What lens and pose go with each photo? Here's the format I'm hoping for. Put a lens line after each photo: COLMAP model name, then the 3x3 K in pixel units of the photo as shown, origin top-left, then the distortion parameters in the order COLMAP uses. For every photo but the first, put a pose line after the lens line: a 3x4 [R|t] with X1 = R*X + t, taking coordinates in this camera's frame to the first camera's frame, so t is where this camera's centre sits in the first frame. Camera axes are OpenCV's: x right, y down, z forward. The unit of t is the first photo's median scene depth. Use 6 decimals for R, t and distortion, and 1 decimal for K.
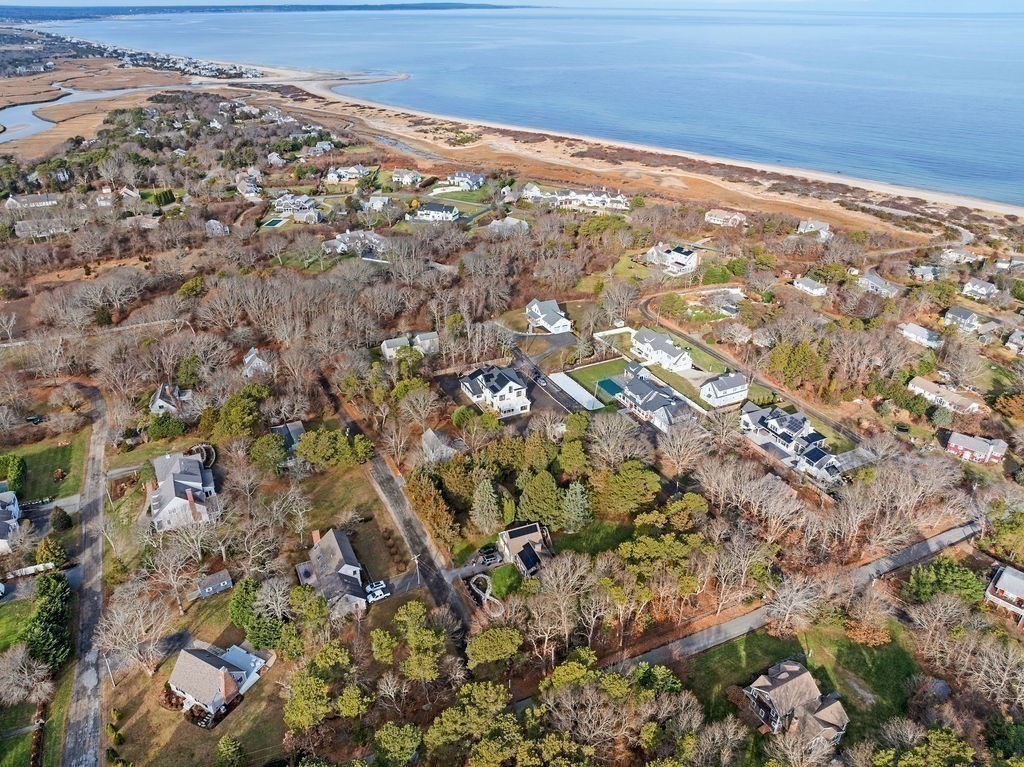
lens RADIAL K [[718.6, 0, 507.1], [0, 718.6, 386.7], [0, 0, 1]] dist [-0.042045, 0.011776]
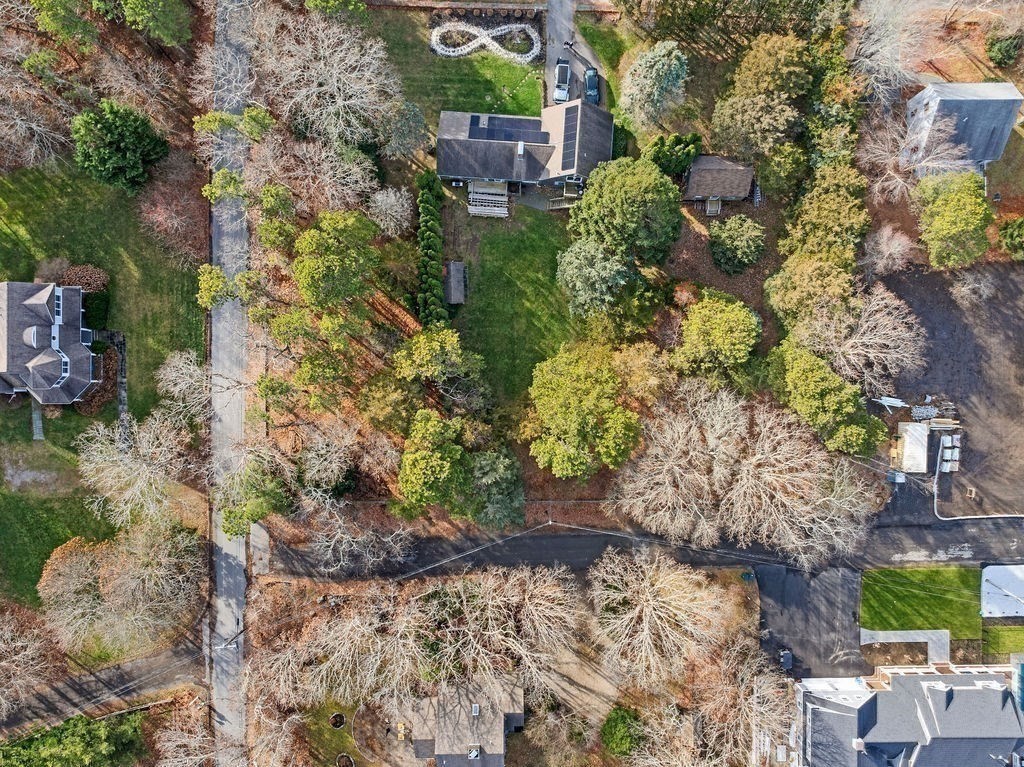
lens RADIAL K [[718.6, 0, 514.2], [0, 718.6, 377.2], [0, 0, 1]] dist [-0.042045, 0.011776]
pose [[-0.441280, 0.897369, -0.000199, 0.082255], [-0.409073, -0.200964, 0.890097, -0.108934], [0.798706, 0.392864, 0.455771, 0.364364]]
